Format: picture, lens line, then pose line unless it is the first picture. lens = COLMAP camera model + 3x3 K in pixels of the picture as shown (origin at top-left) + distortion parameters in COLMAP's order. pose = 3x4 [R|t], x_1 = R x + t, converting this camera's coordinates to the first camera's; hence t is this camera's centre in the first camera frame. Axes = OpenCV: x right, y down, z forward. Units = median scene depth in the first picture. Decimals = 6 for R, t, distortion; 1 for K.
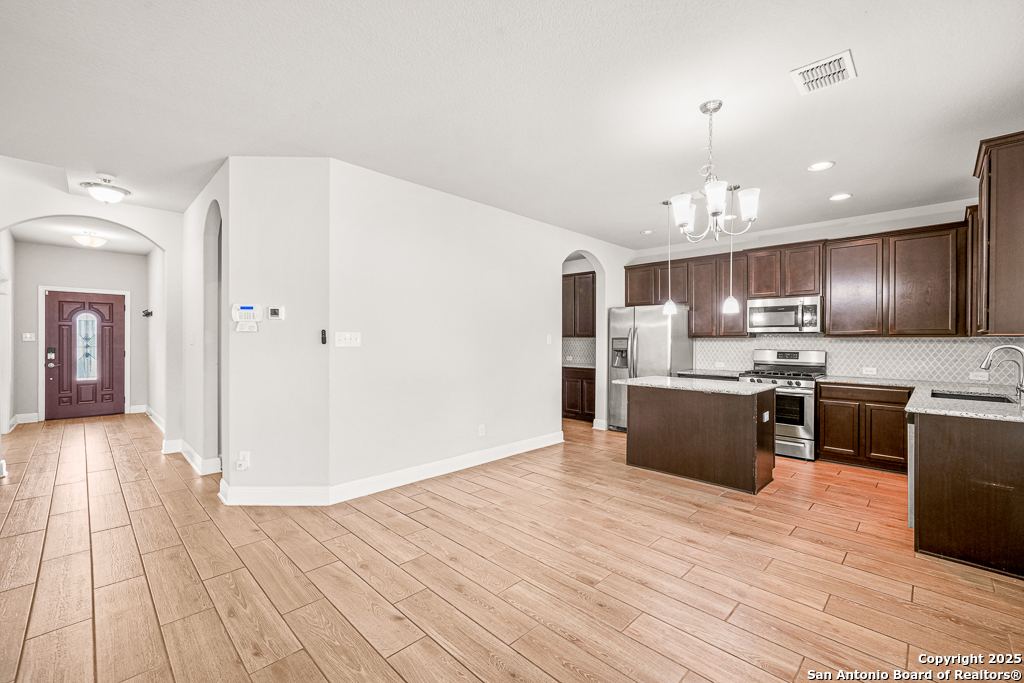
lens RADIAL K [[429.3, 0, 514.6], [0, 429.3, 346.4], [0, 0, 1]] dist [-0.001391, 0.000048]
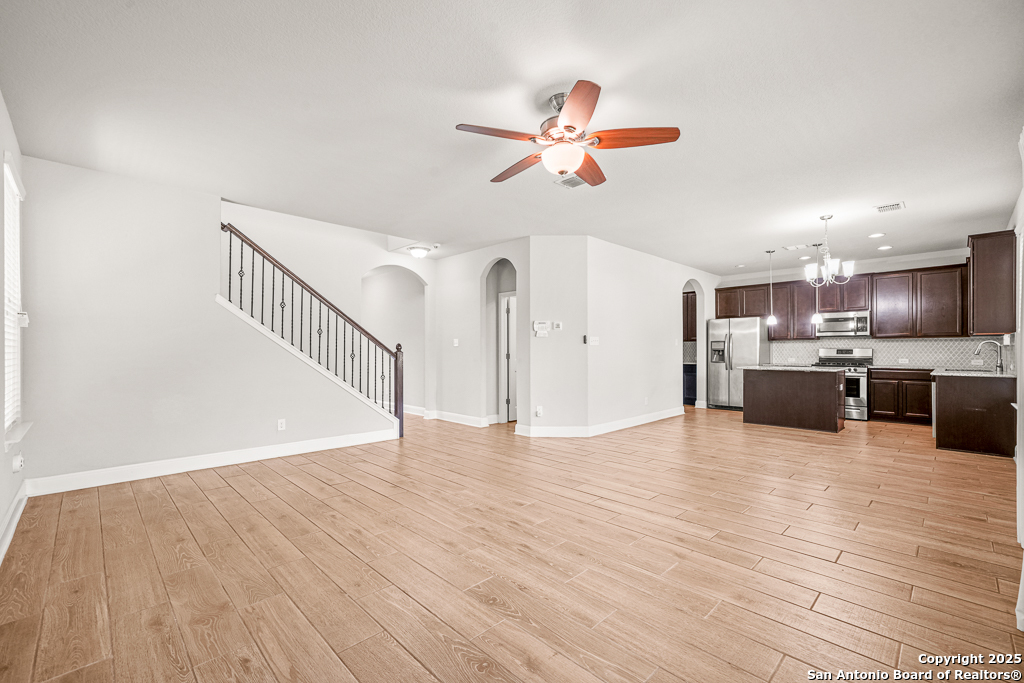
lens RADIAL K [[434.9, 0, 511.8], [0, 434.9, 355.0], [0, 0, 1]] dist [0.001754, -0.000011]
pose [[0.999803, -0.007504, -0.018393, -0.519786], [0.007447, 0.999967, -0.003171, 0.032038], [0.018417, 0.003034, 0.999826, -0.552399]]
